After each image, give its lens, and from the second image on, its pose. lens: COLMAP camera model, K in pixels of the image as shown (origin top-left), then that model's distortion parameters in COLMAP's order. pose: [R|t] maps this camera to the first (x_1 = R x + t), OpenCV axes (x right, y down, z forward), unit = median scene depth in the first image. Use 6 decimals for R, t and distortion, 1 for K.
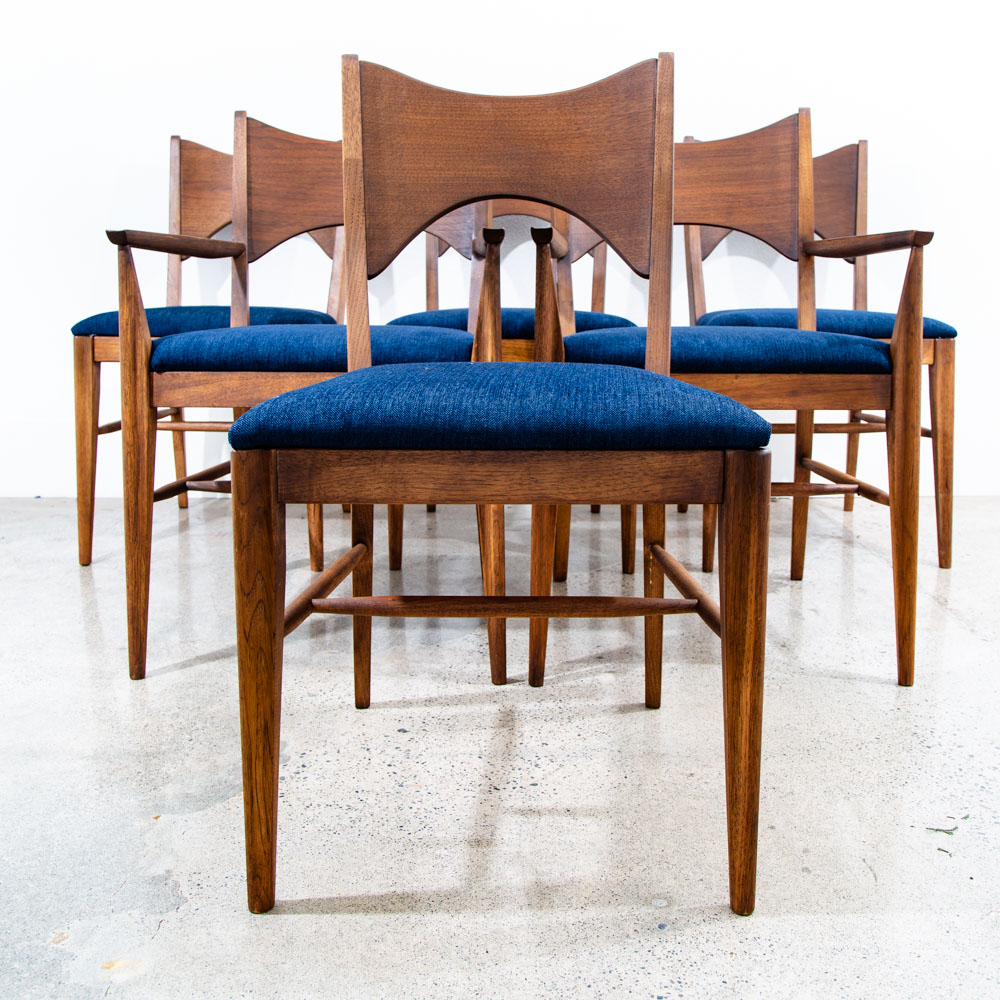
lens RADIAL K [[1183.9, 0, 515.0], [0, 1183.9, 496.7], [0, 0, 1]] dist [-0.102429, 0.078174]
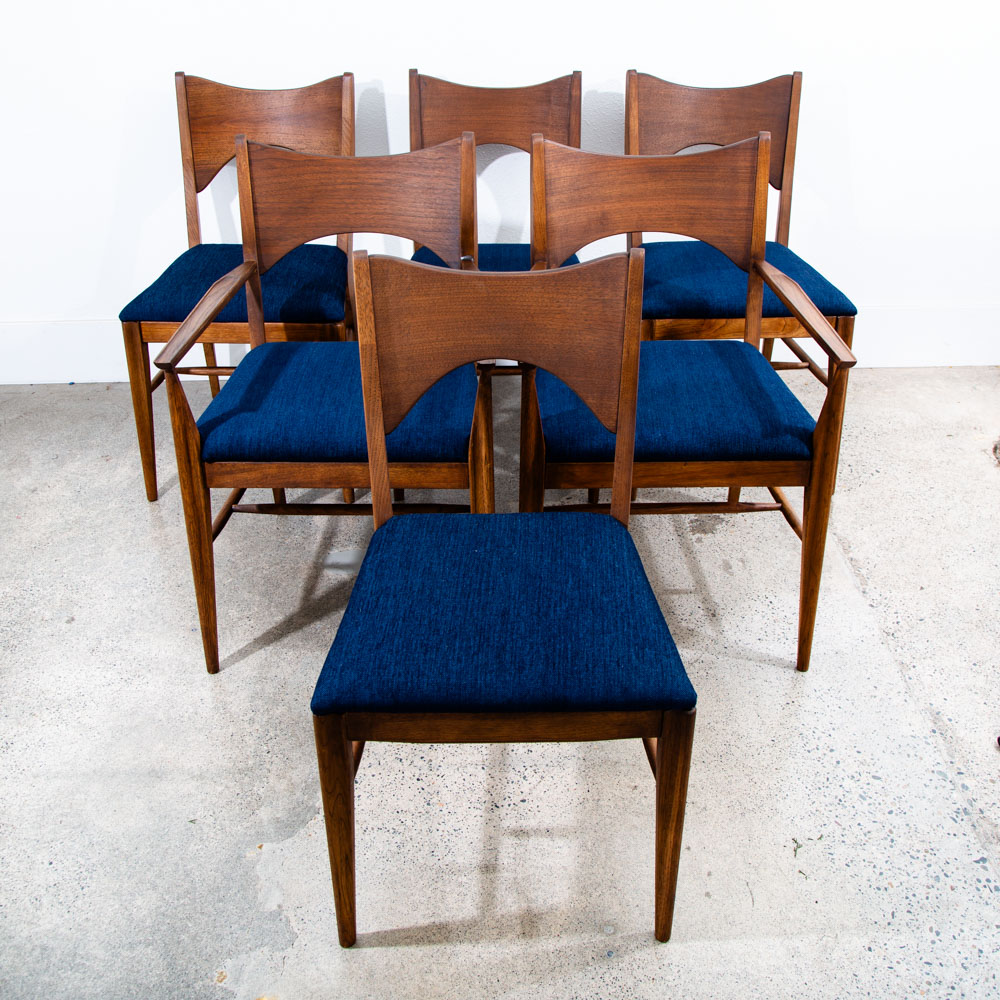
lens RADIAL K [[1145.1, 0, 510.8], [0, 1145.1, 500.2], [0, 0, 1]] dist [-0.102654, 0.055936]
pose [[0.999602, -0.014657, 0.024115, -0.025733], [0.004854, 0.931115, 0.364695, -0.576202], [-0.027800, -0.364432, 0.930815, -0.131701]]
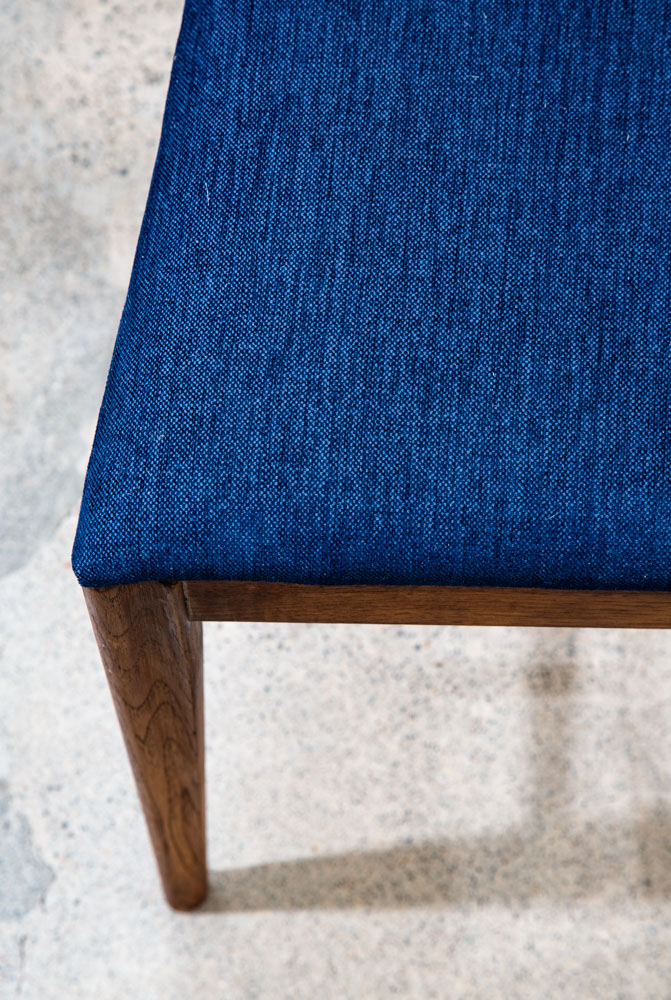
lens RADIAL K [[2518.5, 0, 332.3], [0, 2518.5, 515.8], [0, 0, 1]] dist [0.387672, 0.003061]
pose [[0.999536, -0.000078, -0.030447, -0.084785], [0.025059, 0.570129, 0.821173, -0.642924], [0.017295, -0.821555, 0.569867, 0.344362]]
